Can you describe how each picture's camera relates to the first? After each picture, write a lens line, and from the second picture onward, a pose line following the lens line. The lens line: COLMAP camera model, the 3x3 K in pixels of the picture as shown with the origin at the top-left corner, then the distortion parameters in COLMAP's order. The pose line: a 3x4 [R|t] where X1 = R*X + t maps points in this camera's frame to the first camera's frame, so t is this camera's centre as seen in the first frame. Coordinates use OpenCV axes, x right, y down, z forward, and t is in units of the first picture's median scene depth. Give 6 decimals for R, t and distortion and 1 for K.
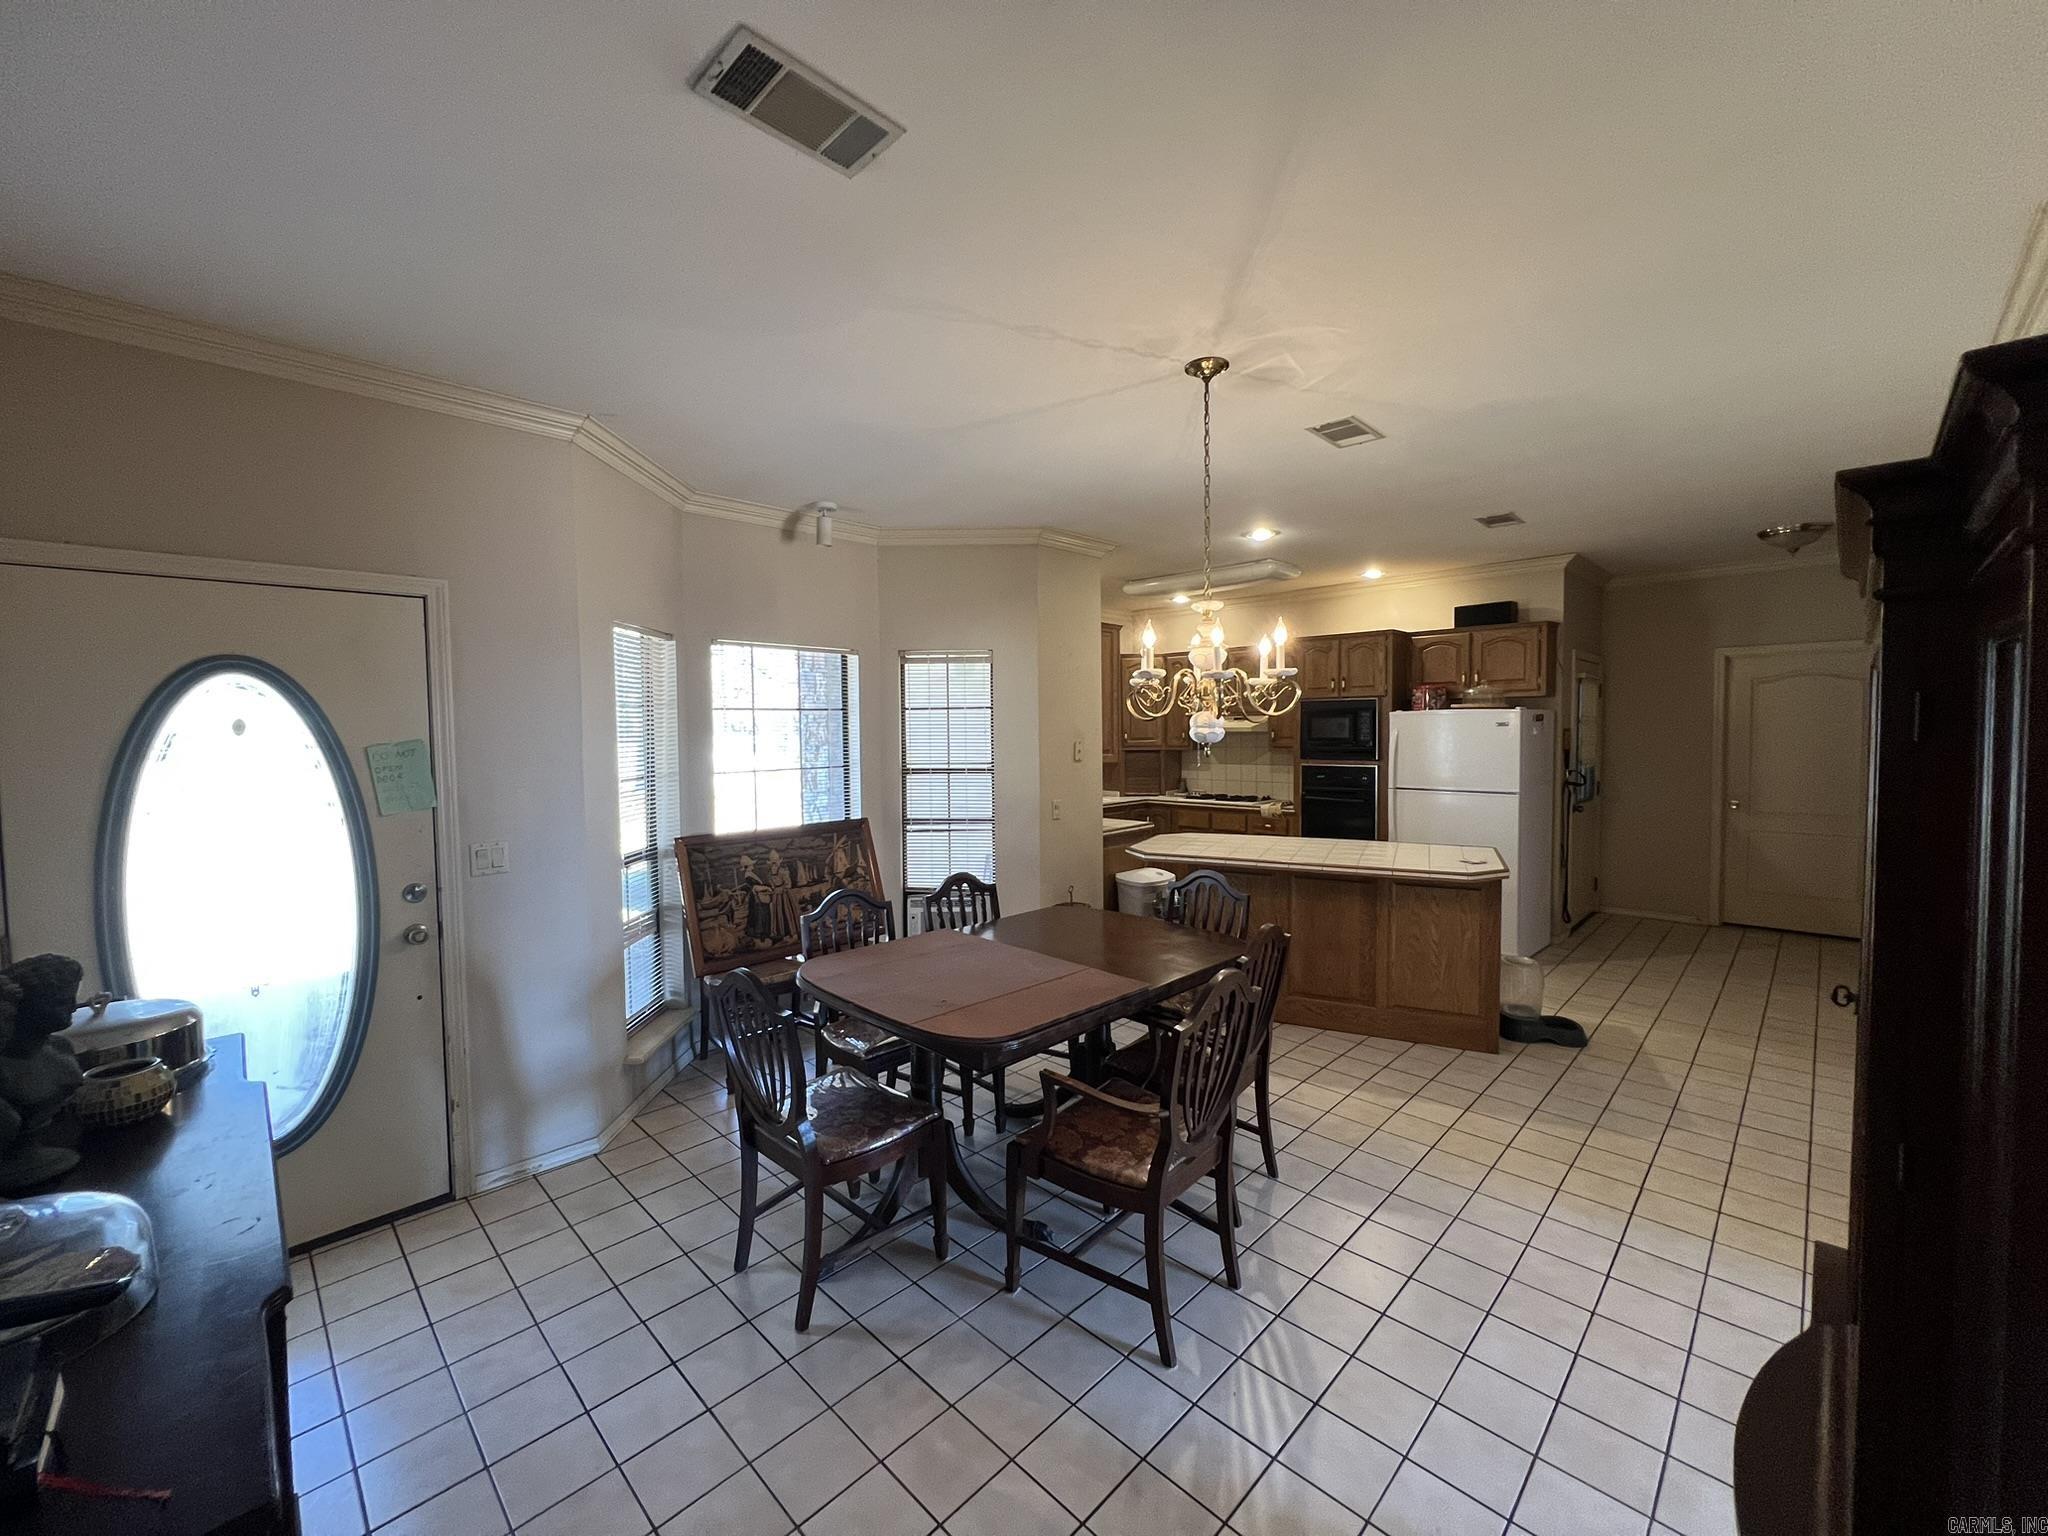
lens RADIAL K [[822.4, 0, 1011.5], [0, 822.4, 768.4], [0, 0, 1]] dist [0.001830, 0.000200]
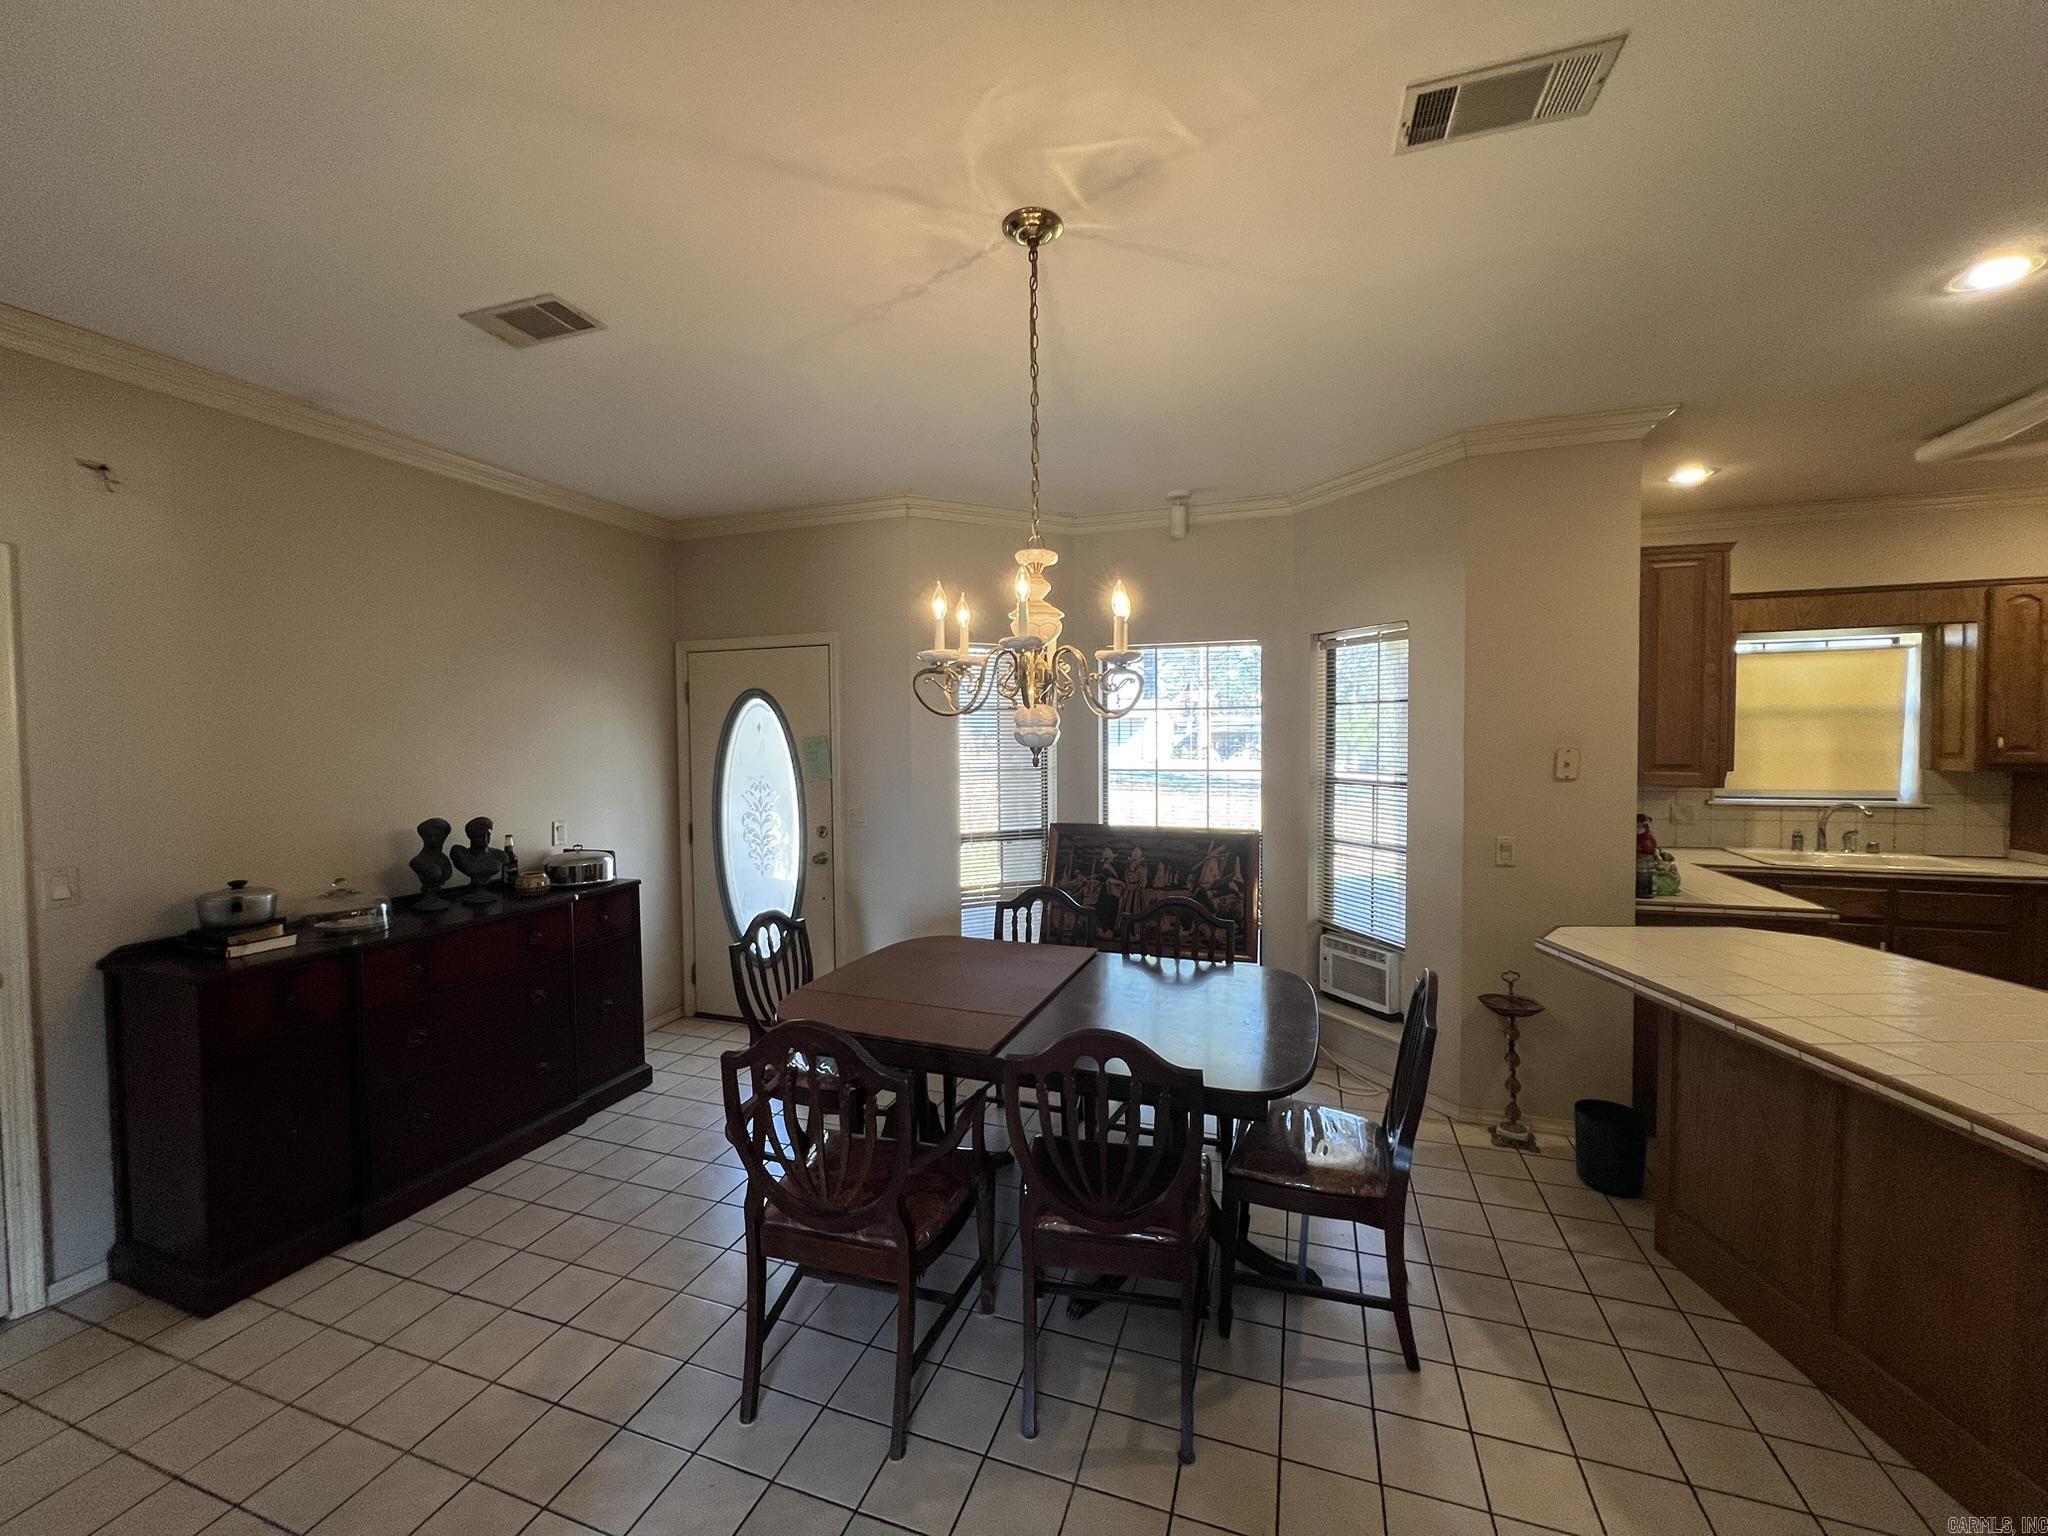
lens RADIAL K [[822.4, 0, 1015.1], [0, 822.4, 760.0], [0, 0, 1]] dist [0.001830, 0.000200]
pose [[0.419968, 0.030963, -0.907011, 0.563040], [-0.043483, 0.998957, 0.013968, -0.015822], [0.906497, 0.033574, 0.420876, 0.432647]]
